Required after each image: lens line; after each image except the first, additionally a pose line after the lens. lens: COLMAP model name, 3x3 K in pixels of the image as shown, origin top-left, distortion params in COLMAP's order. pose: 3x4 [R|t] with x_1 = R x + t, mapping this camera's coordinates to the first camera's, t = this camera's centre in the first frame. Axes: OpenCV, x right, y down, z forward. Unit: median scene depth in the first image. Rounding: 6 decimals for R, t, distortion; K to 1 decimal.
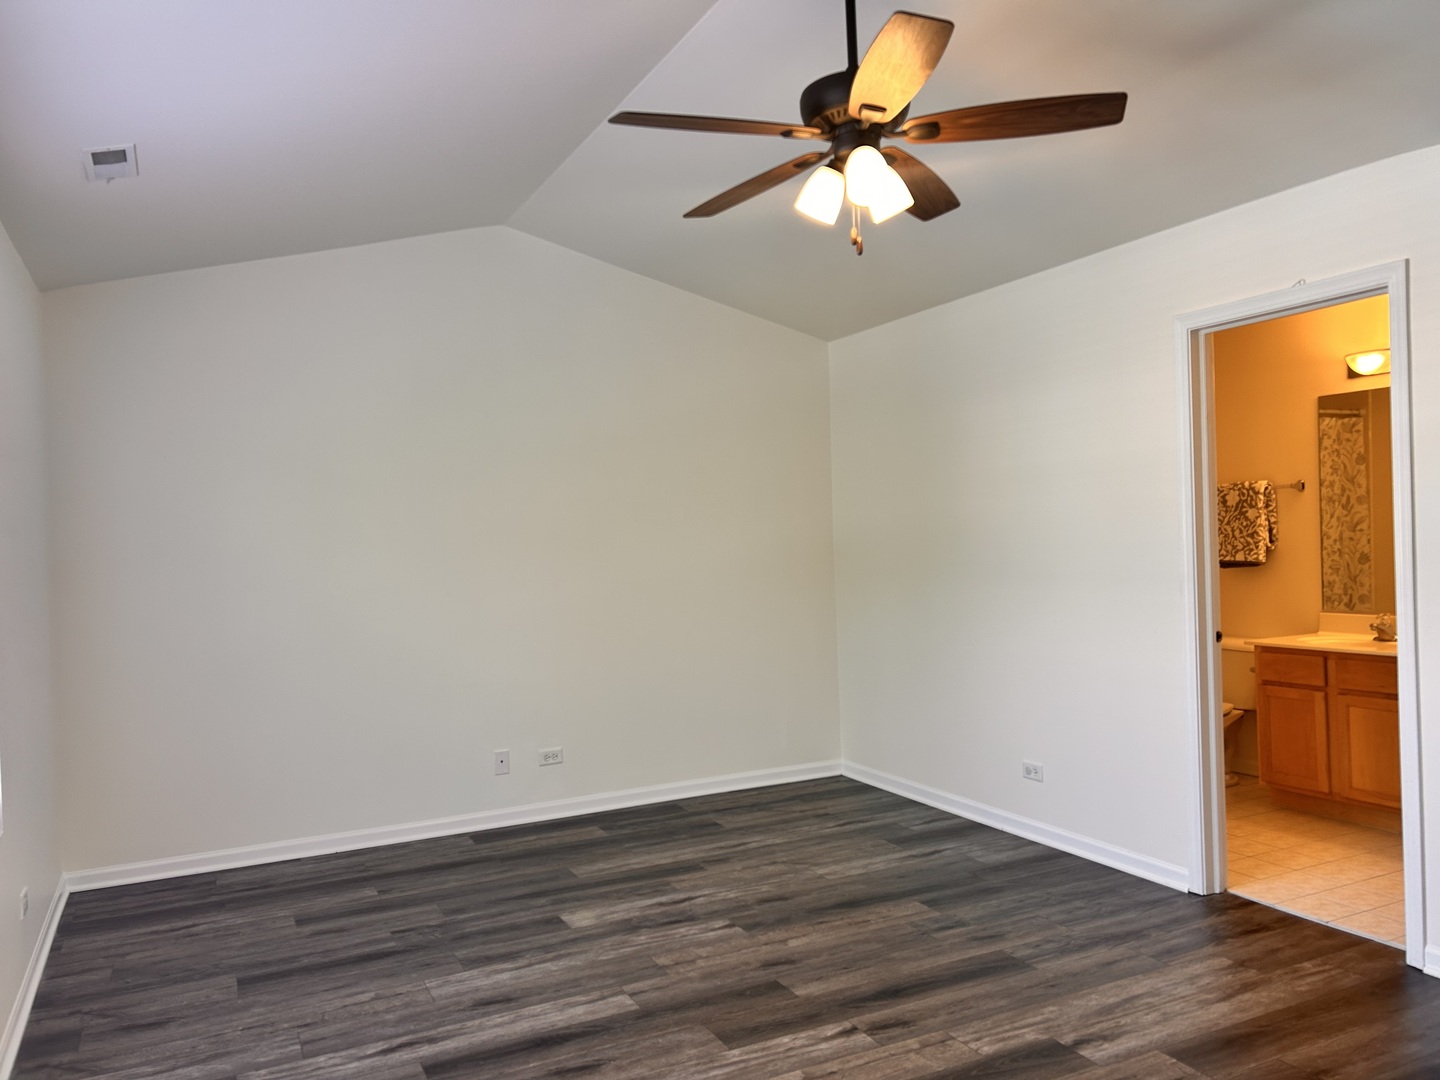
lens RADIAL K [[1085.0, 0, 715.2], [0, 1085.0, 548.6], [0, 0, 1]] dist [0.027662, -0.019402]
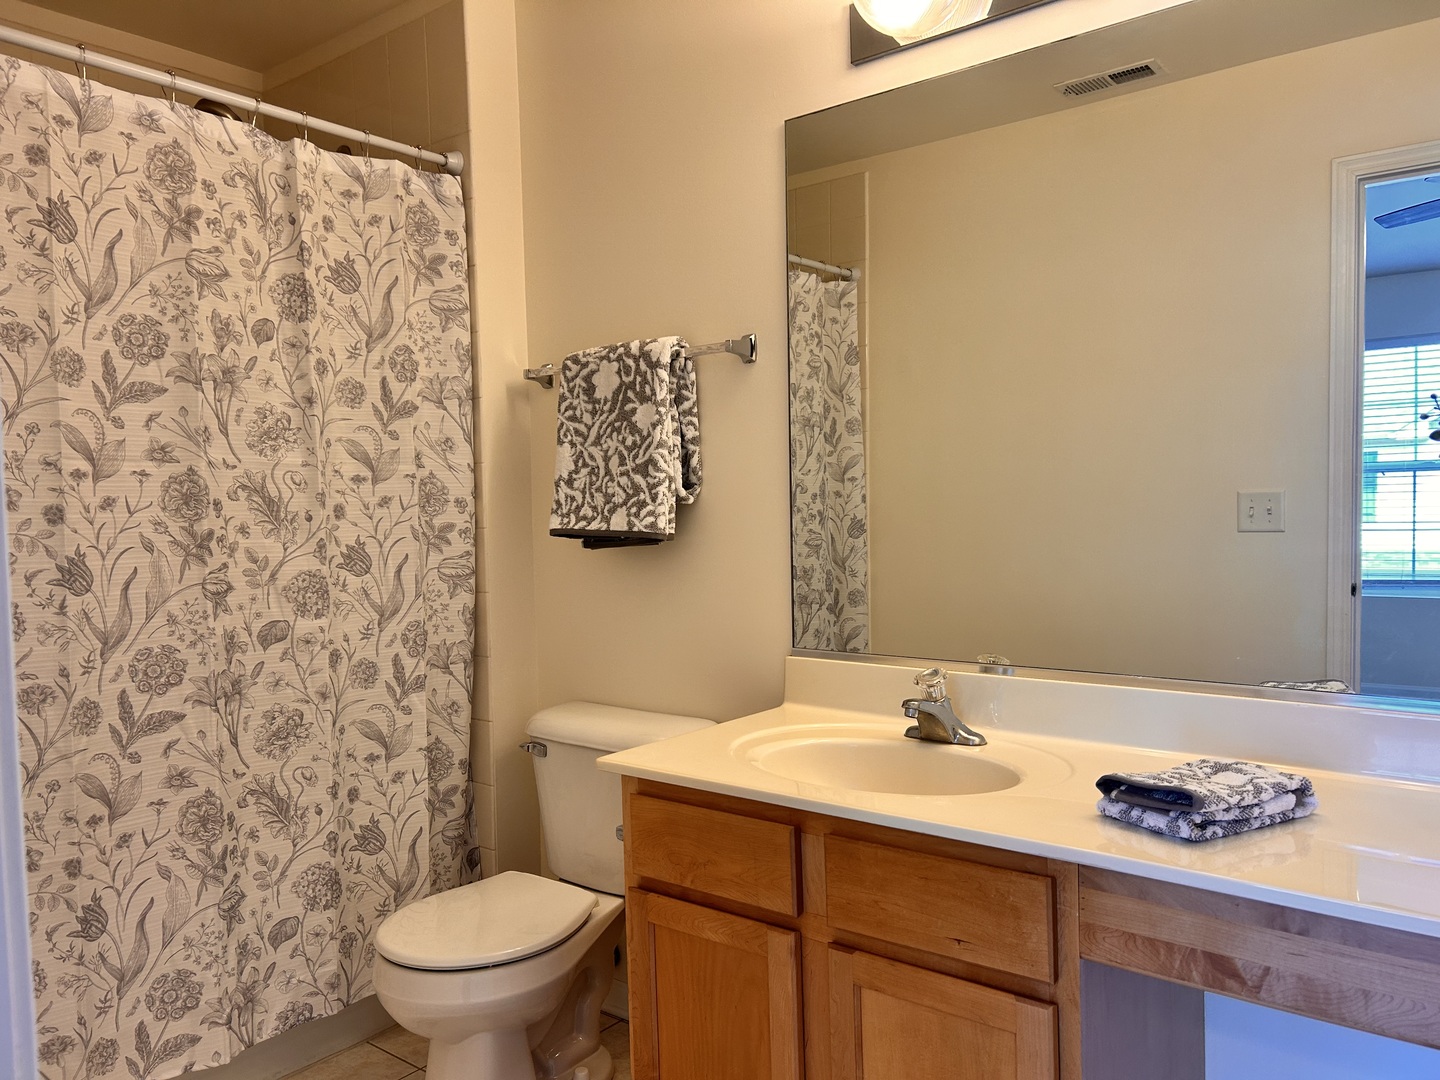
lens RADIAL K [[1085.0, 0, 718.7], [0, 1085.0, 540.1], [0, 0, 1]] dist [0.027662, -0.019402]
pose [[0.906360, -0.003470, 0.422492, 0.342057], [-0.003394, 0.999874, 0.015492, 0.008053], [-0.422493, -0.015476, 0.906234, 0.612855]]
